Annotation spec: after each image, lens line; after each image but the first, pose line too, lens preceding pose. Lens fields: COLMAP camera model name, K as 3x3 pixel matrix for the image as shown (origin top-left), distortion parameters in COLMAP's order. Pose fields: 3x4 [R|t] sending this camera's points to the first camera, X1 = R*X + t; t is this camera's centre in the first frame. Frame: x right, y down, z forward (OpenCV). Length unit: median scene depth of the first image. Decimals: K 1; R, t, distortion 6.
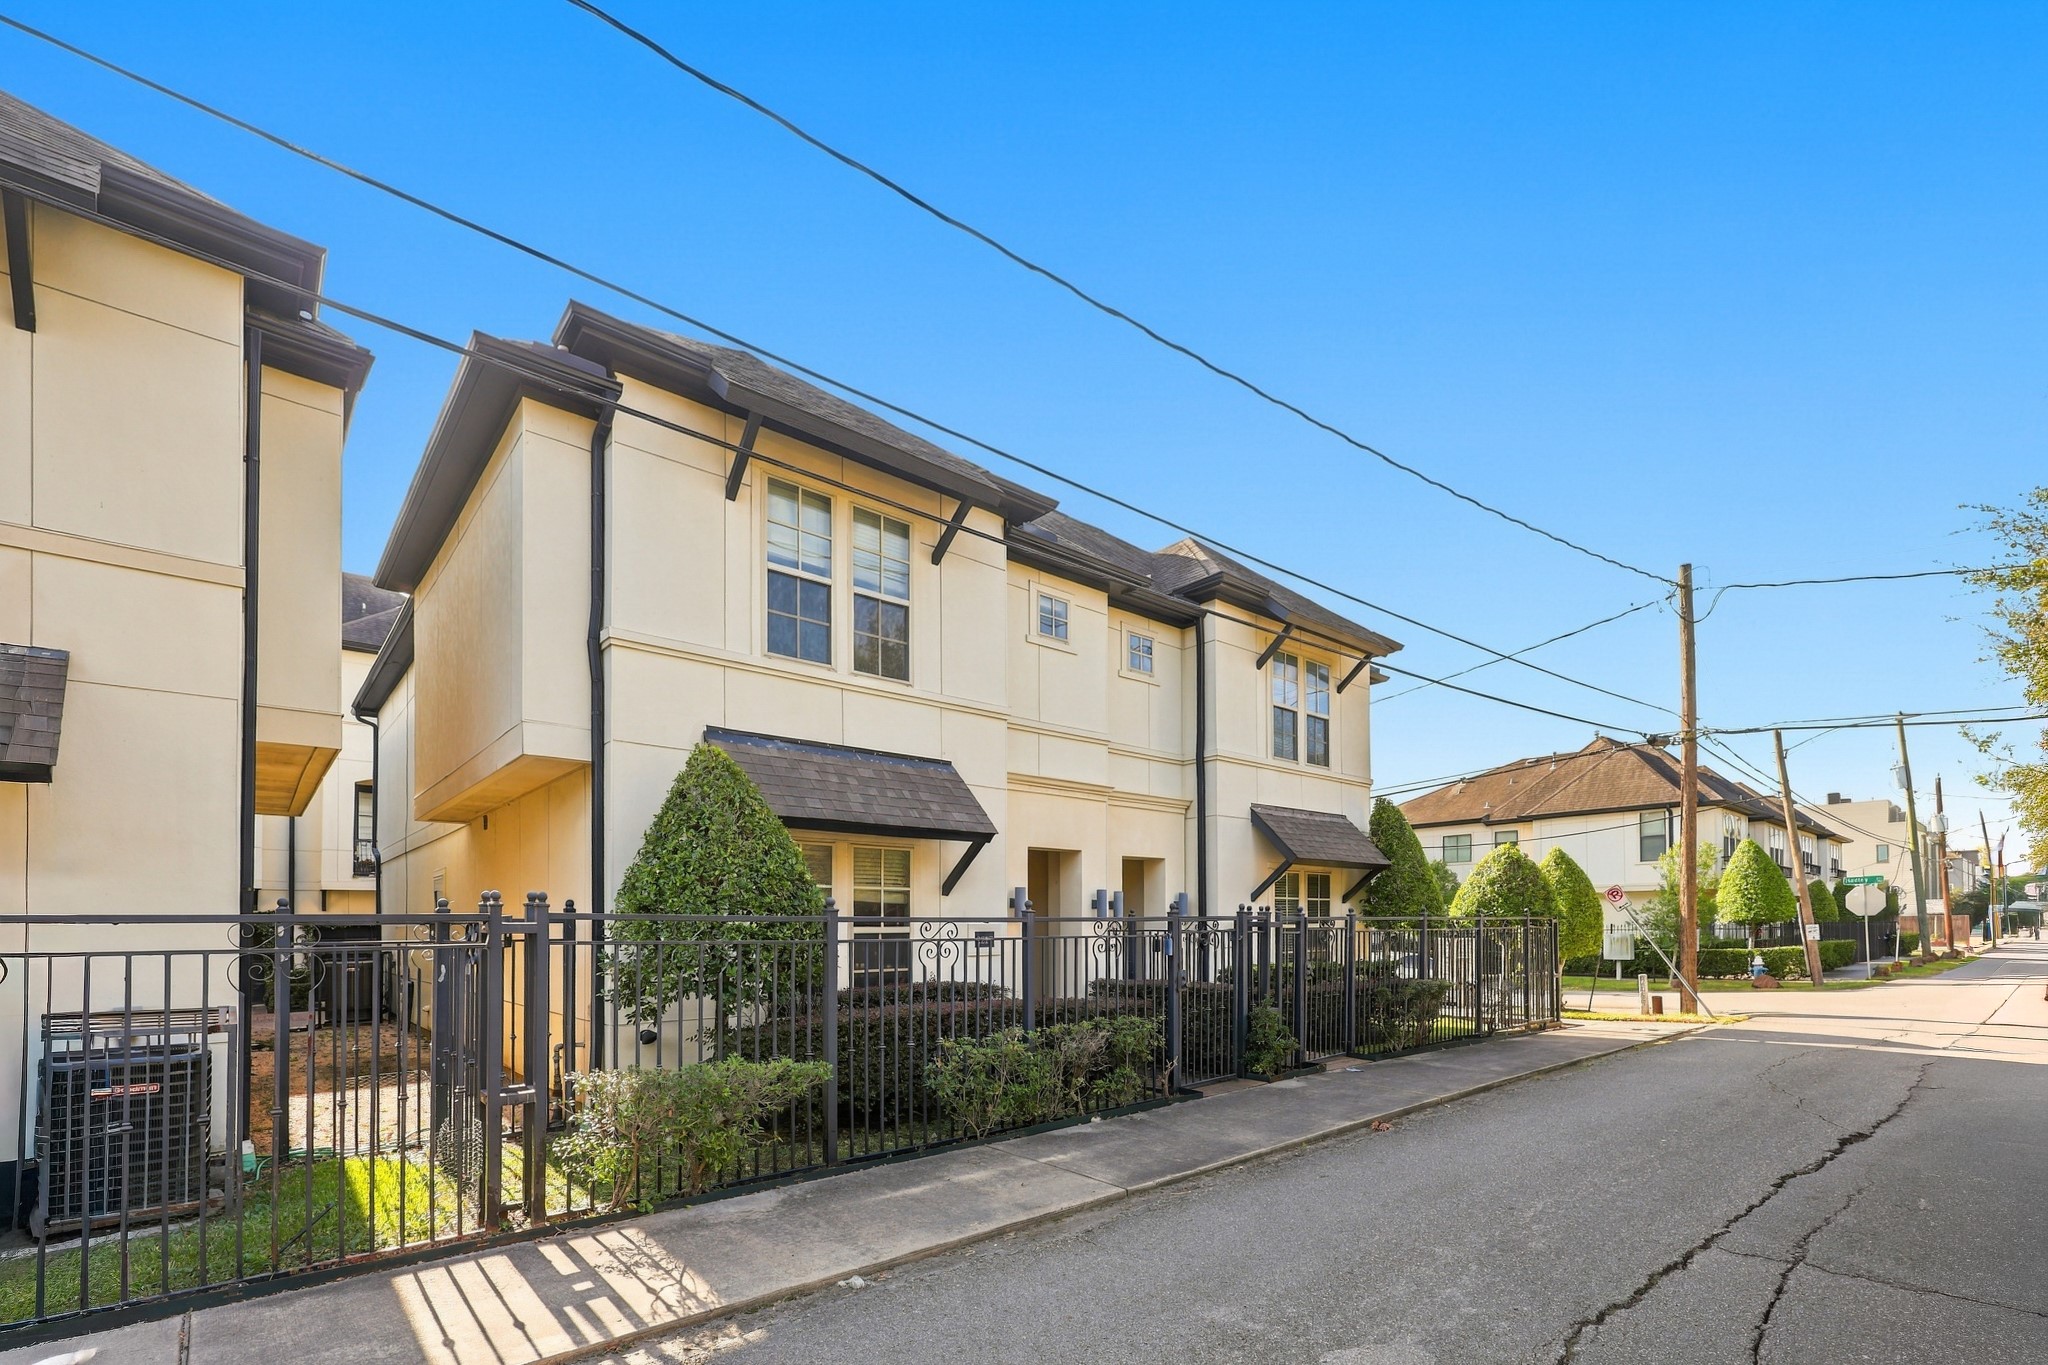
lens RADIAL K [[940.2, 0, 1024.0], [0, 940.2, 682.5], [0, 0, 1]] dist [0.000966, 0.001158]
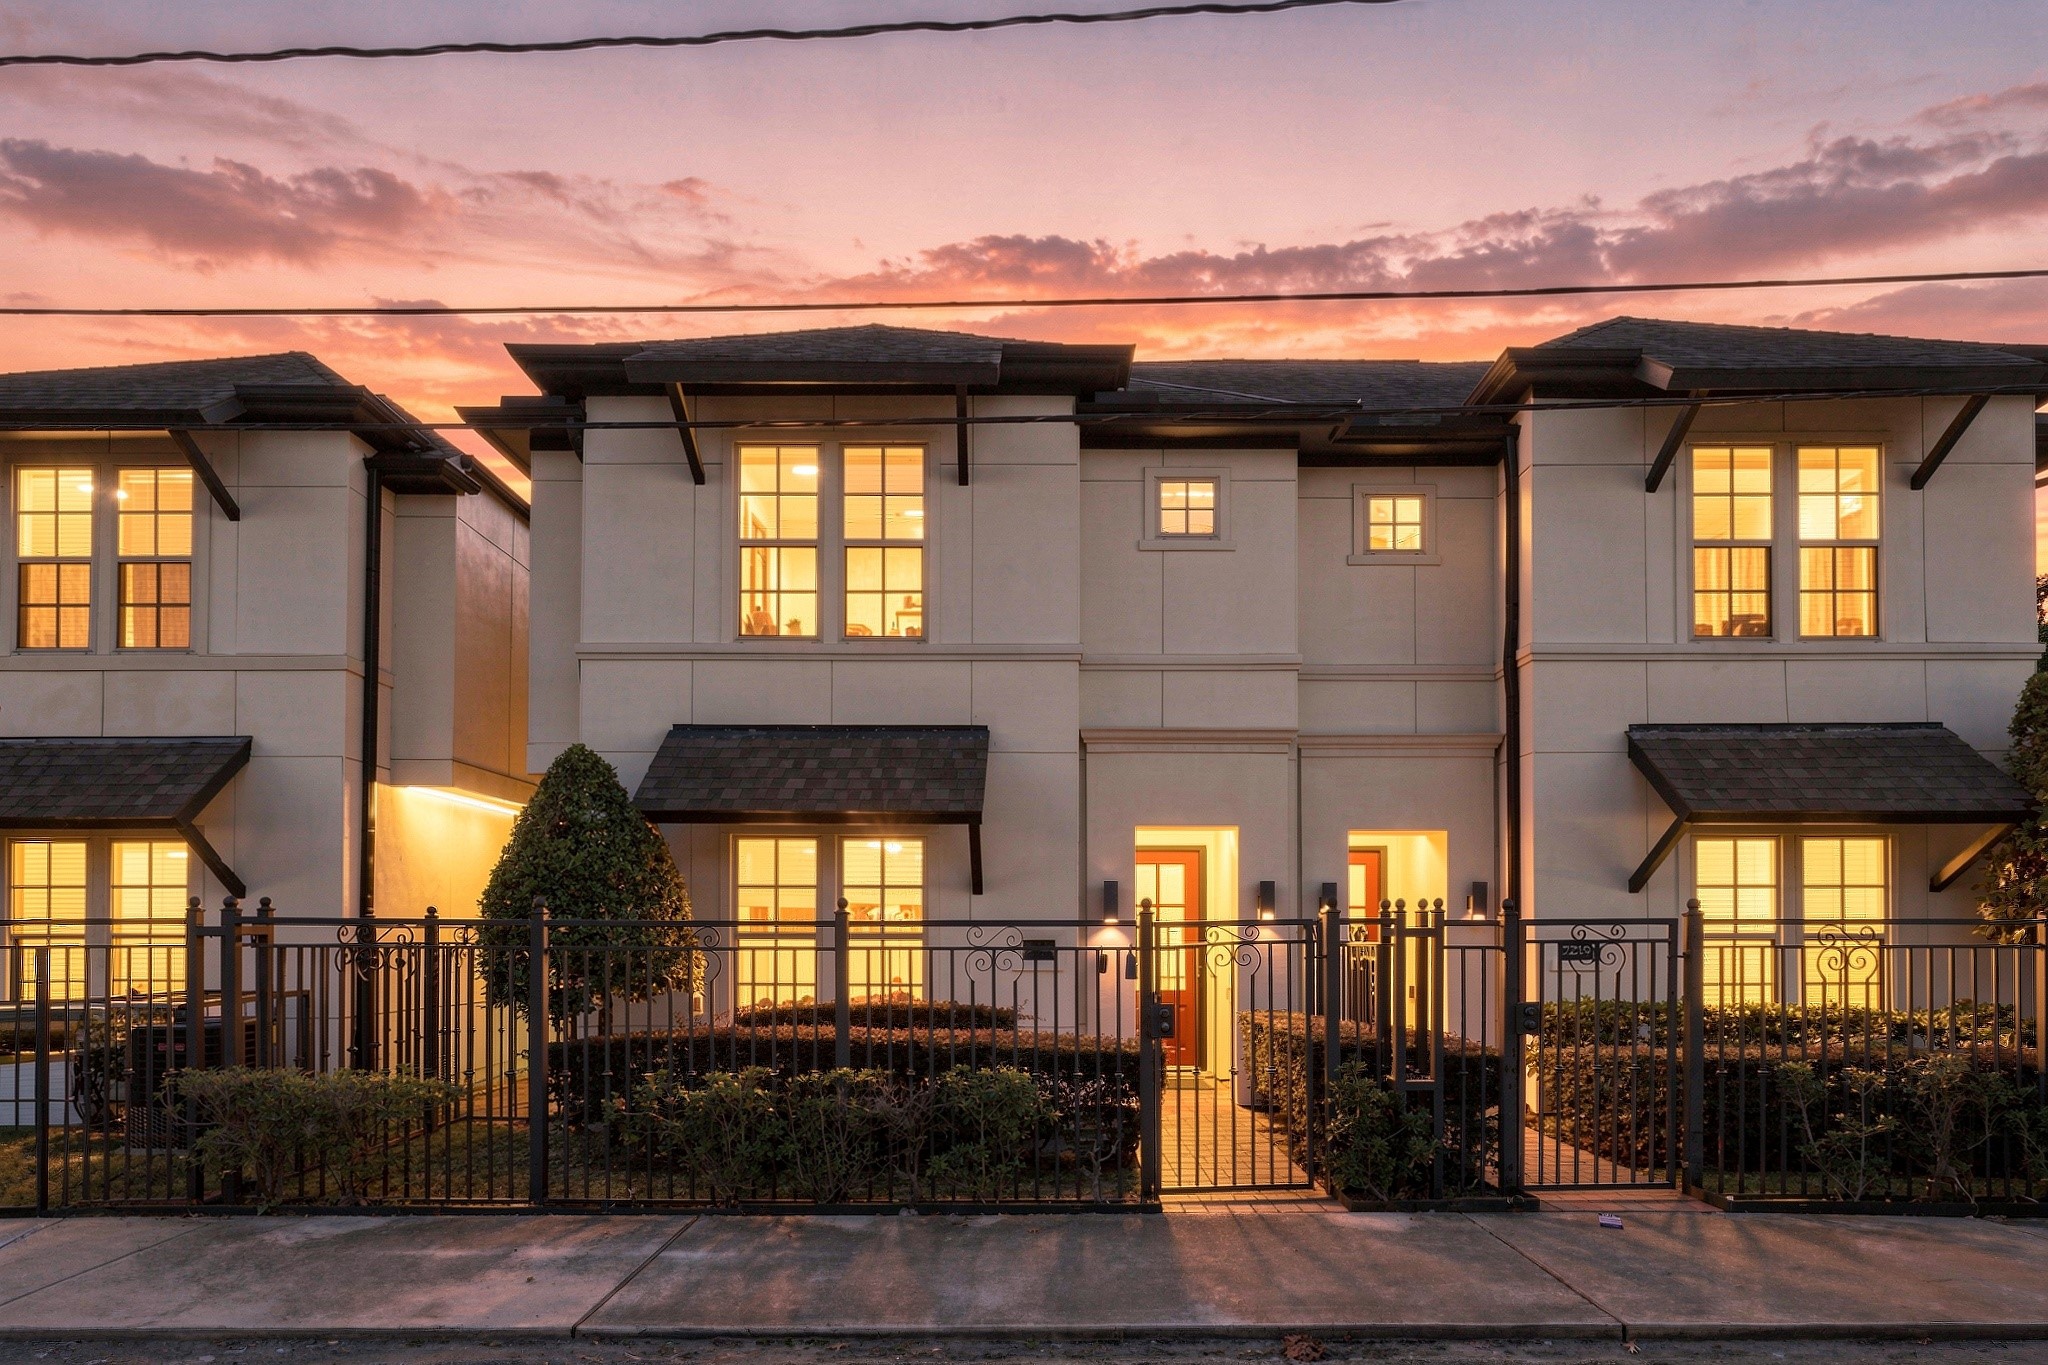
lens RADIAL K [[950.4, 0, 1024.0], [0, 950.4, 752.7], [0, 0, 1]] dist [0.000584, 0.000467]
pose [[0.736828, -0.121263, -0.665116, 0.459836], [0.166299, 0.986065, 0.004451, 0.104486], [0.655308, -0.113887, 0.746727, 0.409484]]
